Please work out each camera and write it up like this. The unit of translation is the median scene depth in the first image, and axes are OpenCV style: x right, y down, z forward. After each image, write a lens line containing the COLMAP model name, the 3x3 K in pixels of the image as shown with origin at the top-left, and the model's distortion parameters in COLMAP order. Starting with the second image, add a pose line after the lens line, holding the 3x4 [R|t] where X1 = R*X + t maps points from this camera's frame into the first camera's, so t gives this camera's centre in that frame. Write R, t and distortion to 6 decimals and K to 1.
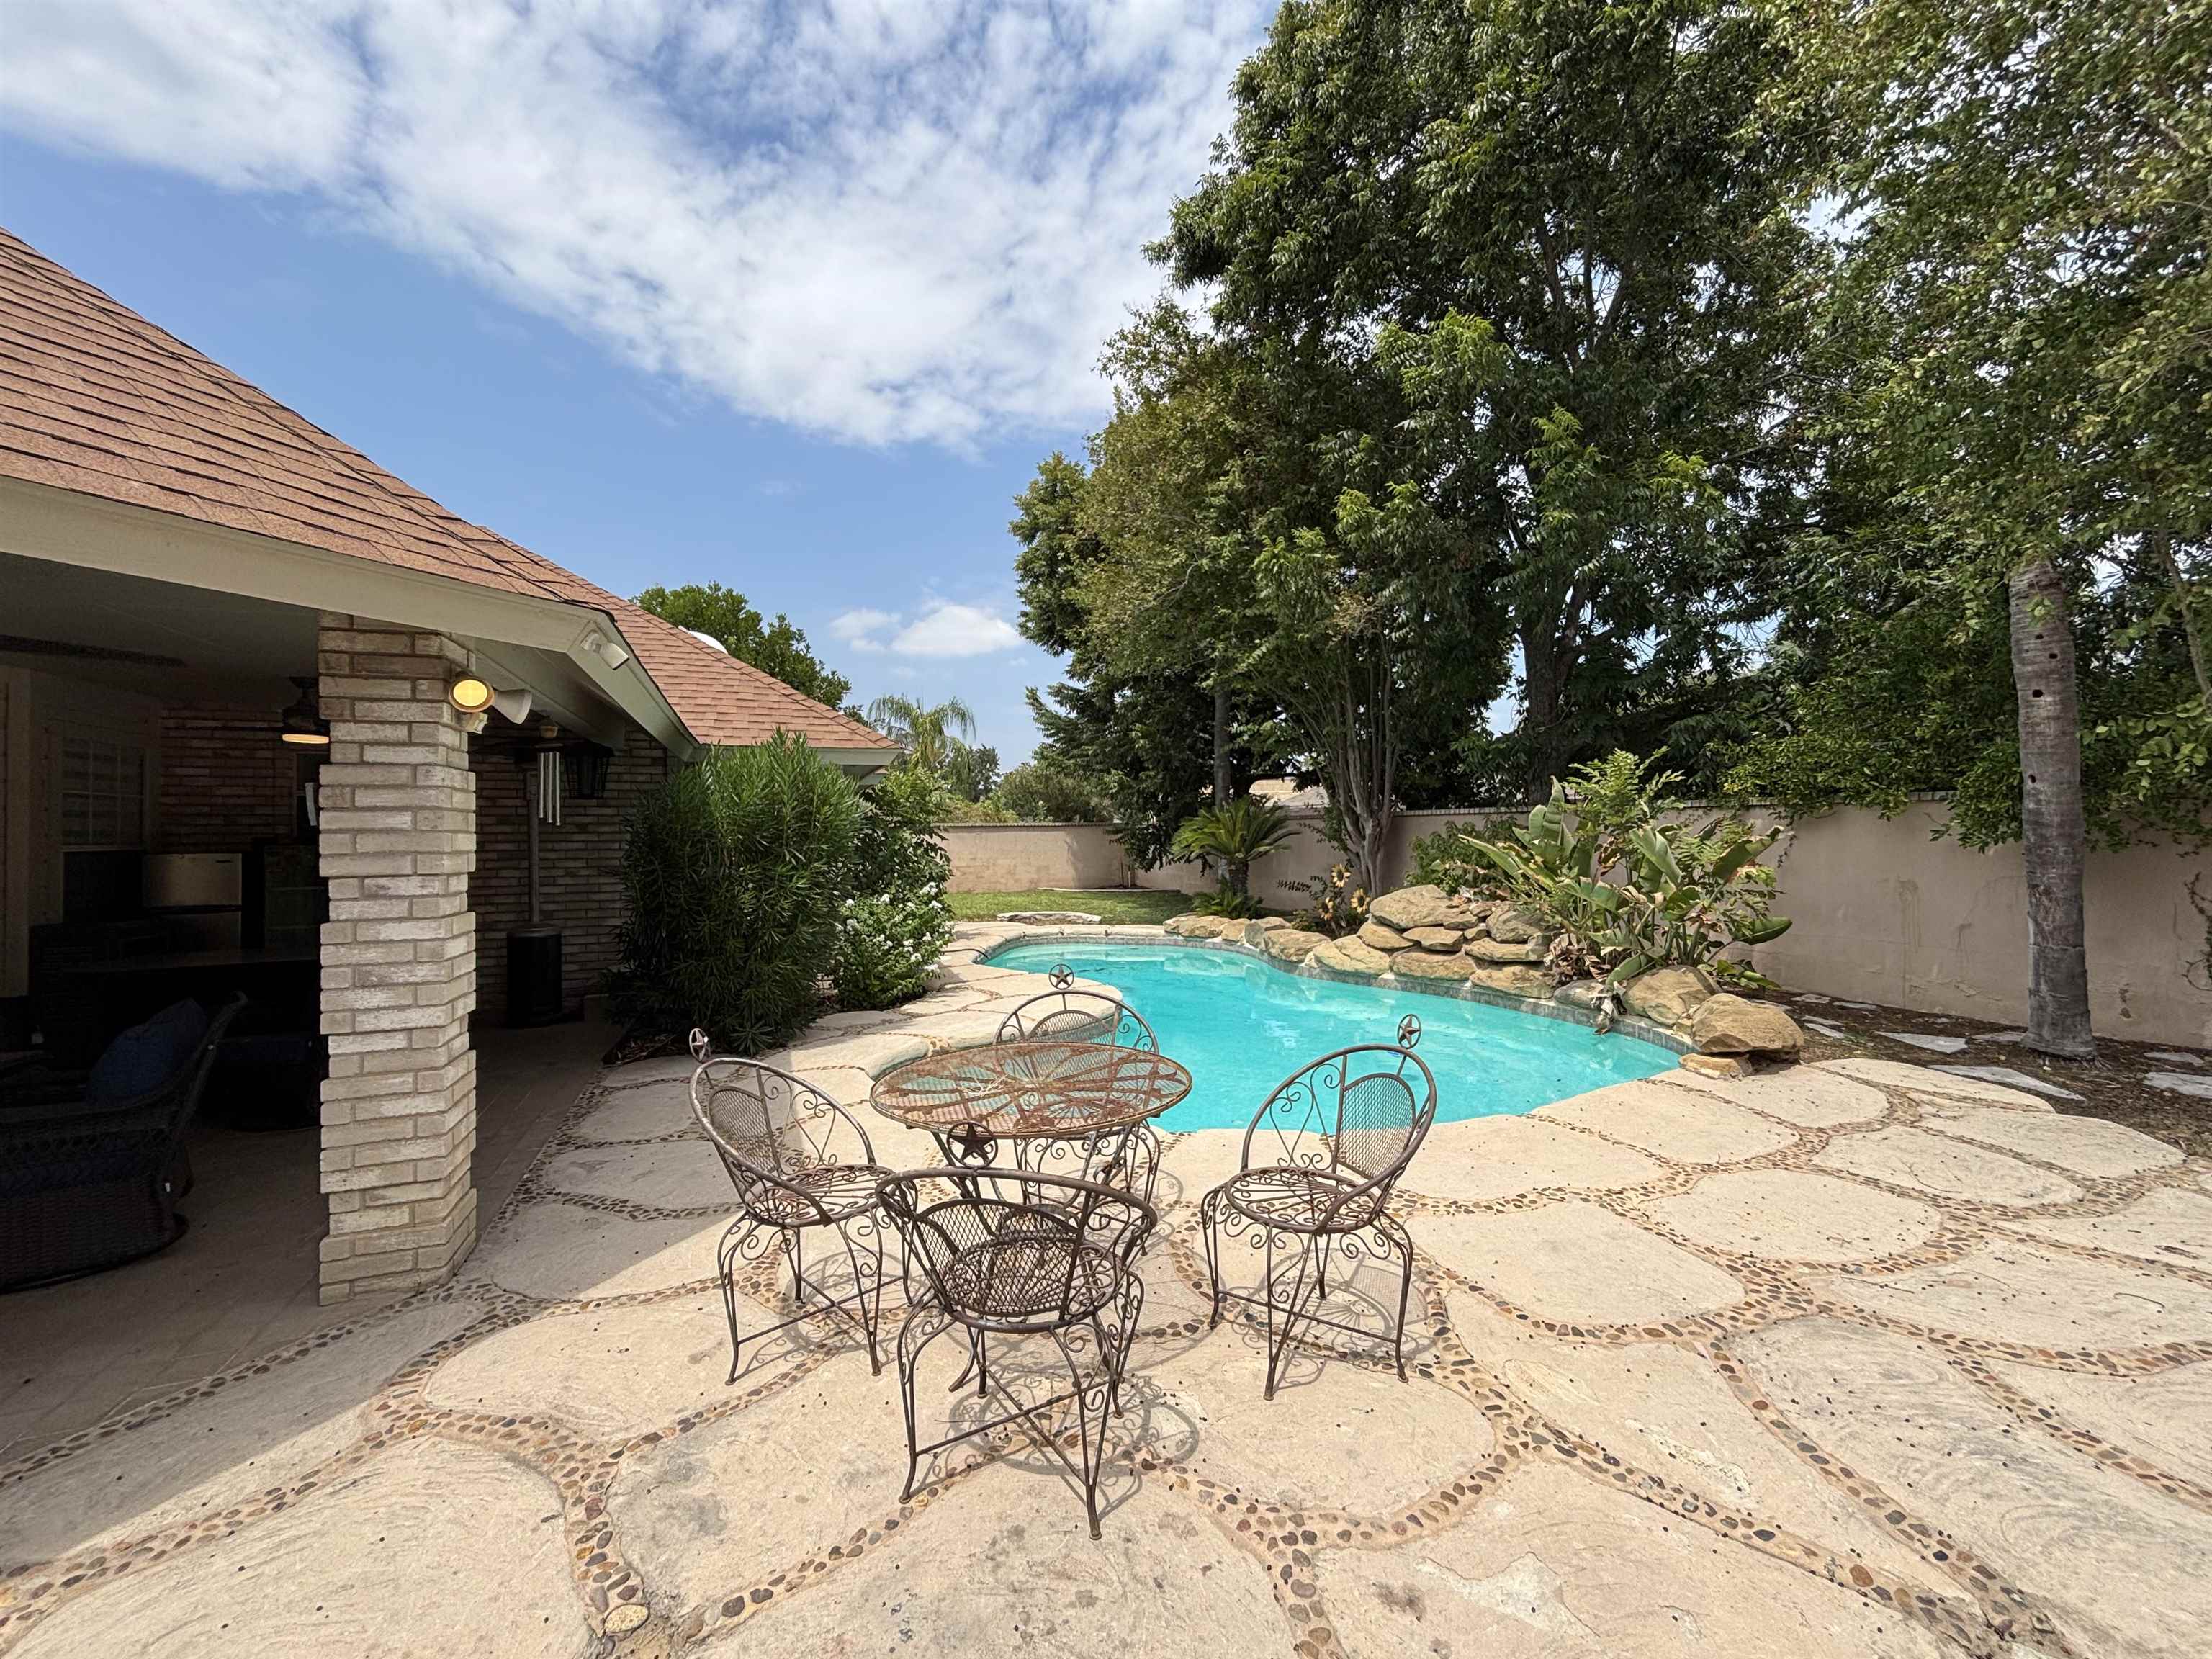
lens RADIAL K [[908.2, 0, 1104.1], [0, 908.2, 829.2], [0, 0, 1]] dist [0.002278, 0.000058]
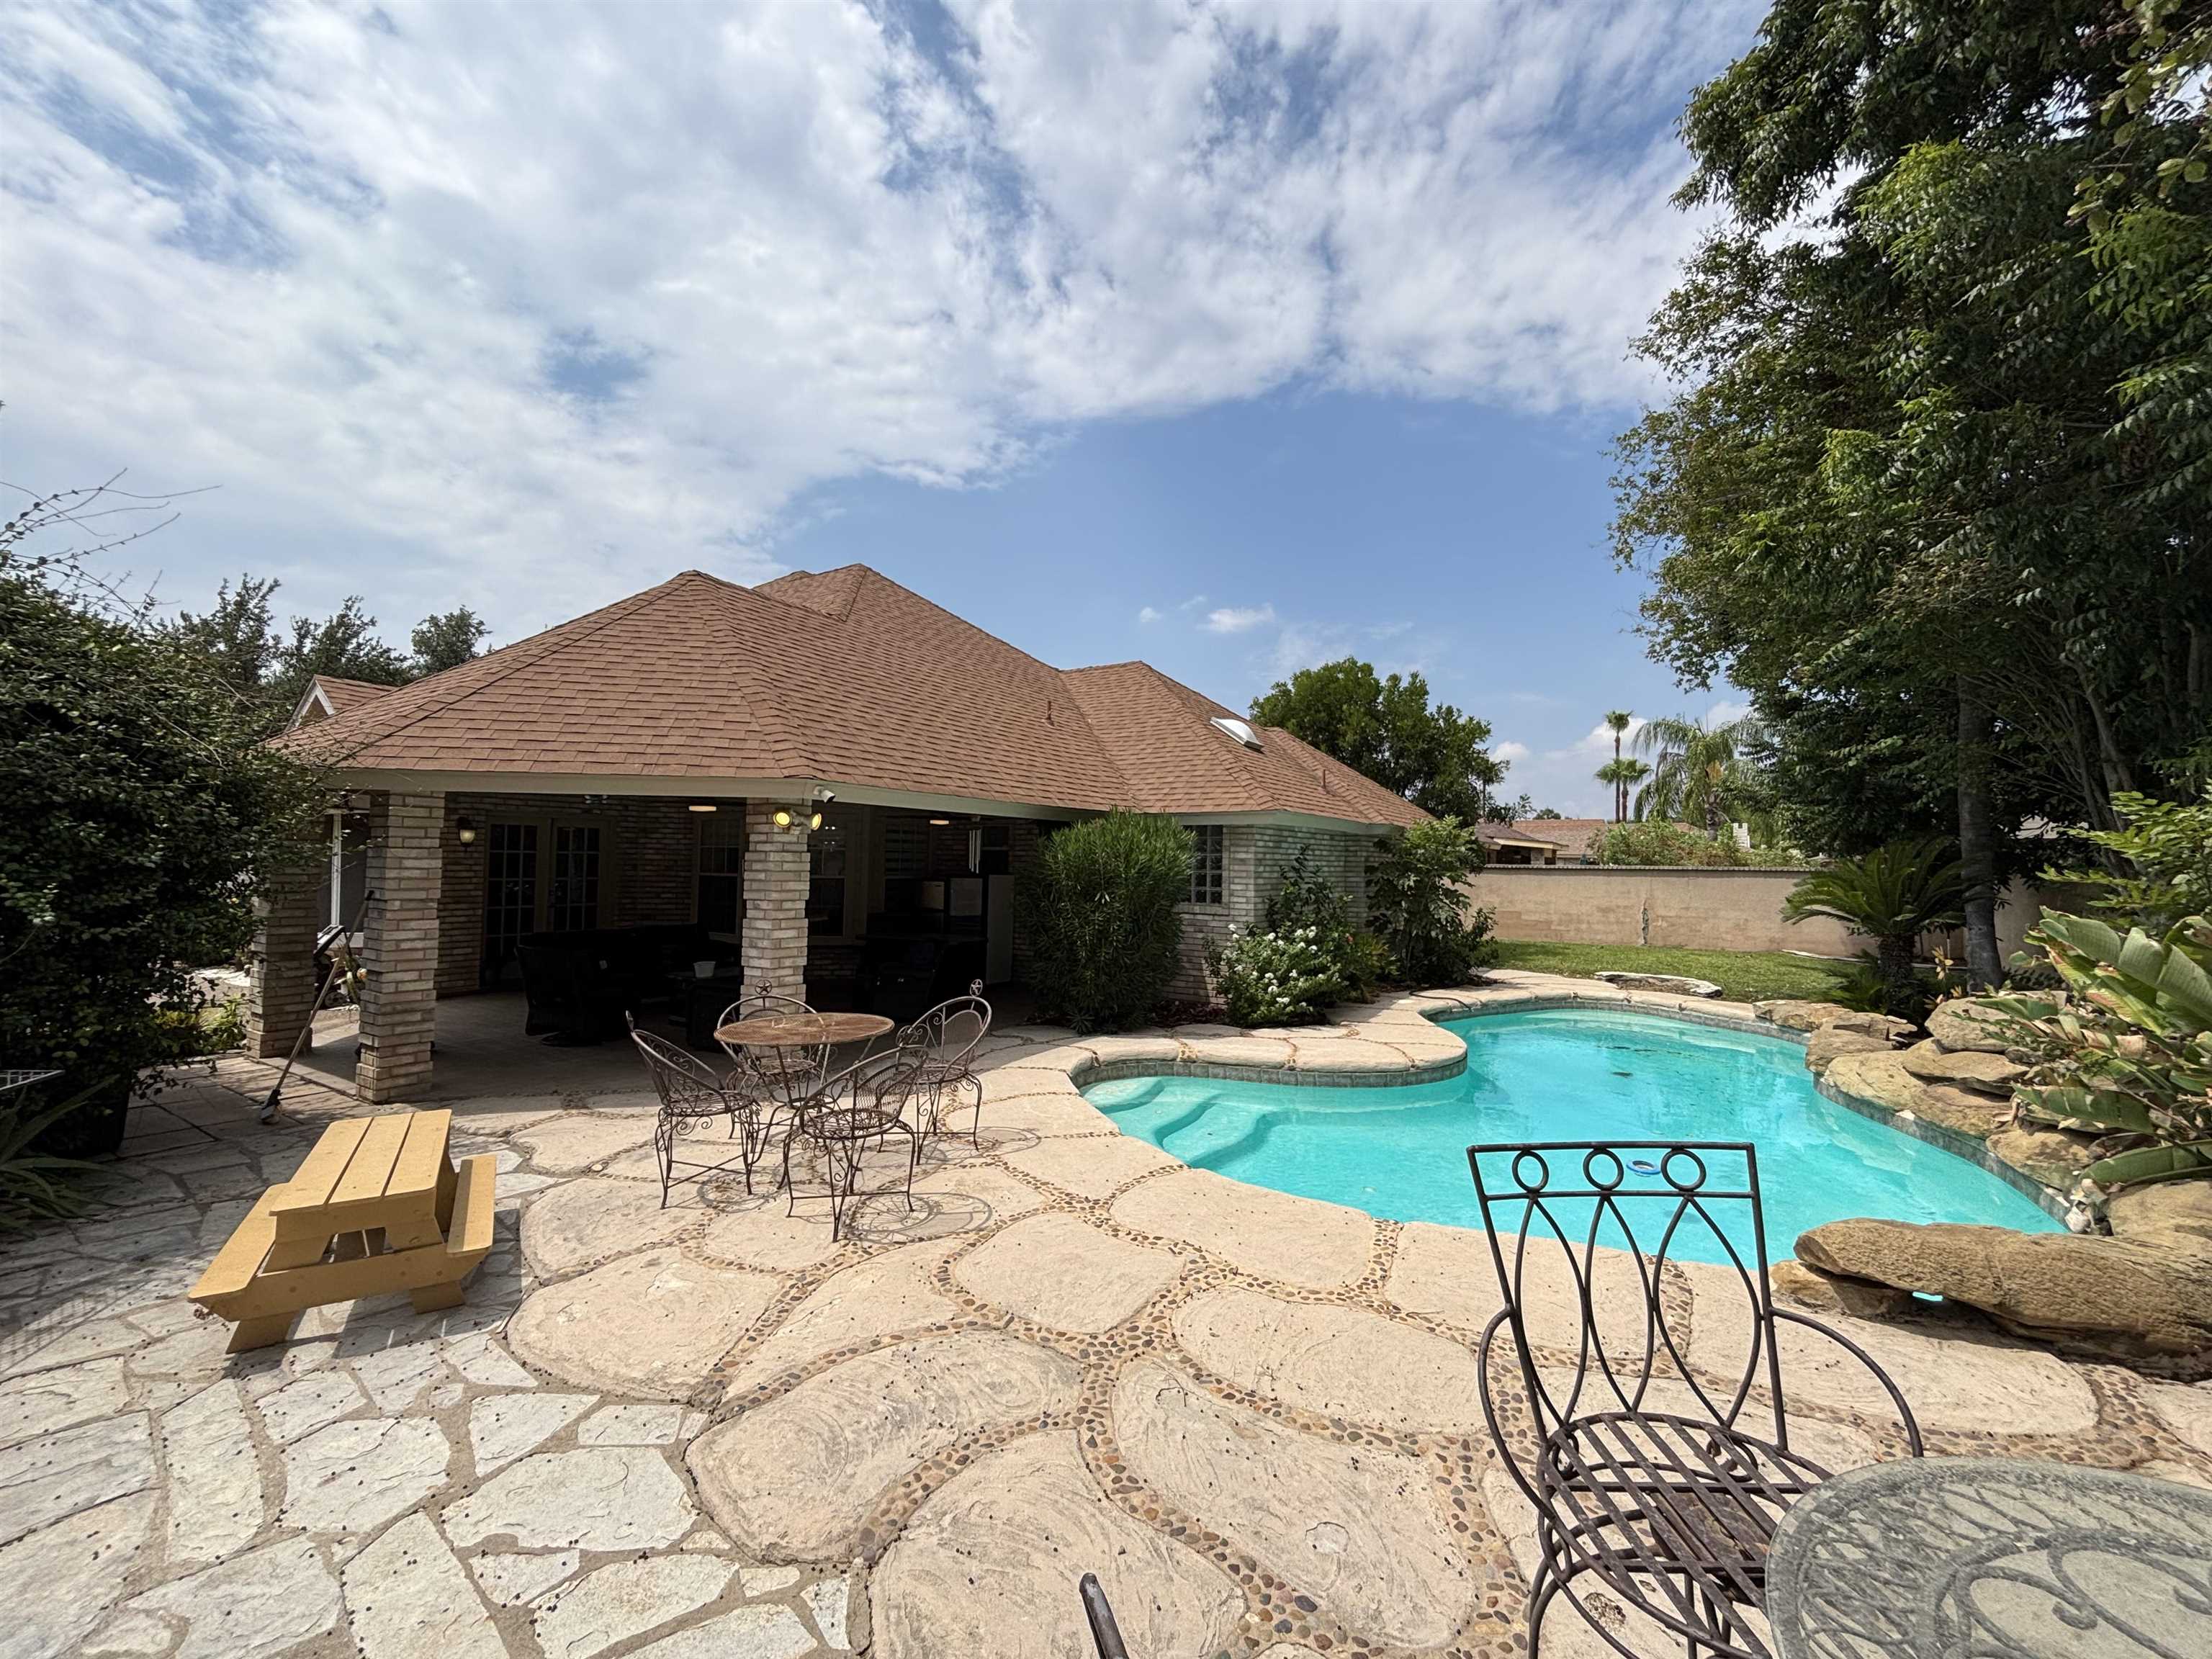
lens RADIAL K [[908.2, 0, 1104.1], [0, 908.2, 829.2], [0, 0, 1]] dist [0.002278, 0.000058]
pose [[0.597648, -0.012234, -0.801665, 0.362555], [-0.015487, 0.999521, -0.026799, -0.018363], [0.801609, 0.028431, 0.597172, 0.073460]]
